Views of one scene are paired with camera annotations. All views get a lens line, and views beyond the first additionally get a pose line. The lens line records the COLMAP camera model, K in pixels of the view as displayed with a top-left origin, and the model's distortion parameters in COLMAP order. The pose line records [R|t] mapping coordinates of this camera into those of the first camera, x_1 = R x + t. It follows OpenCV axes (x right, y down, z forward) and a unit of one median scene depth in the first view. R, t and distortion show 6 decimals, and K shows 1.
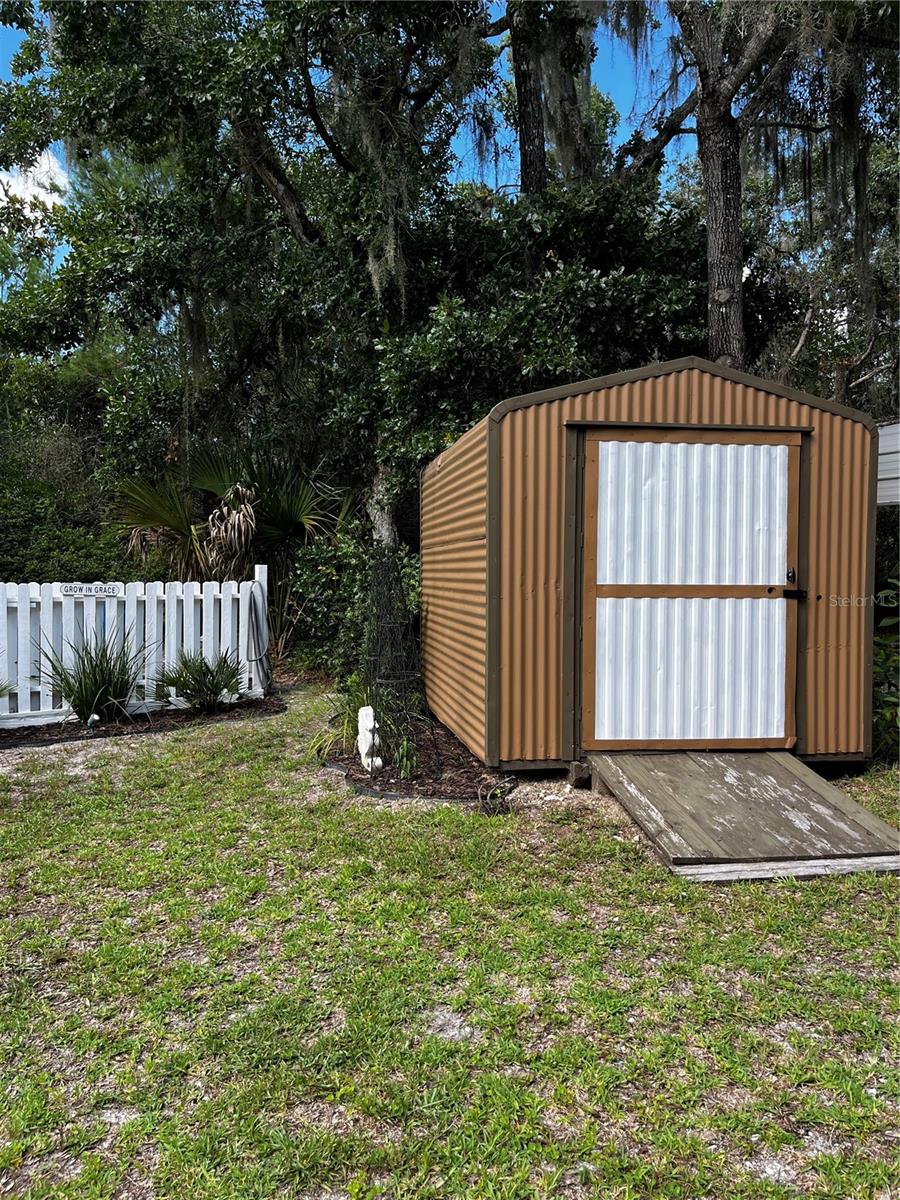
lens RADIAL K [[881.0, 0, 450.0], [0, 881.0, 600.0], [0, 0, 1]] dist [-0.000651, -0.060287]
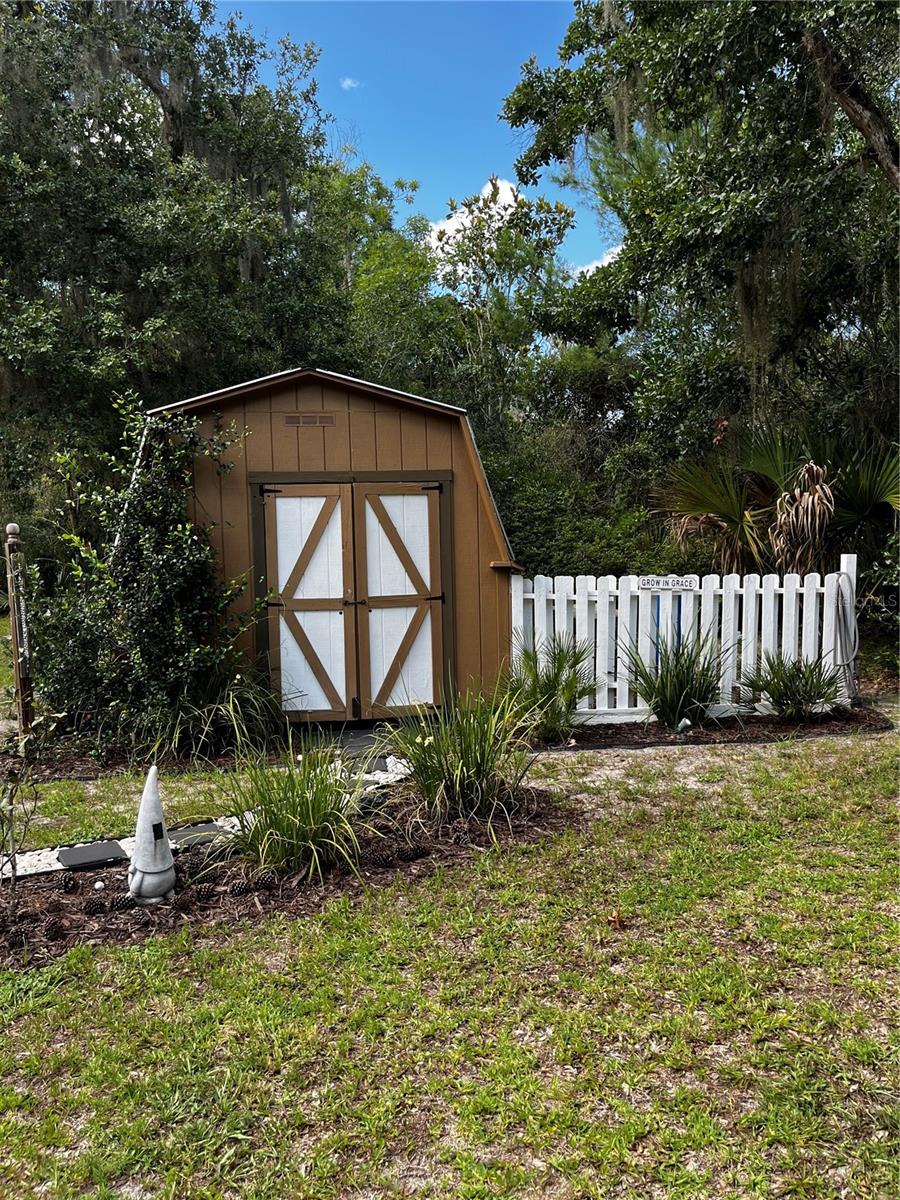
lens RADIAL K [[922.0, 0, 450.0], [0, 922.0, 600.0], [0, 0, 1]] dist [0.002948, -0.087395]
pose [[0.862263, 0.011285, -0.506335, -0.110201], [-0.005798, 0.999906, 0.012411, -0.004372], [0.506427, -0.007765, 0.862248, 0.033725]]
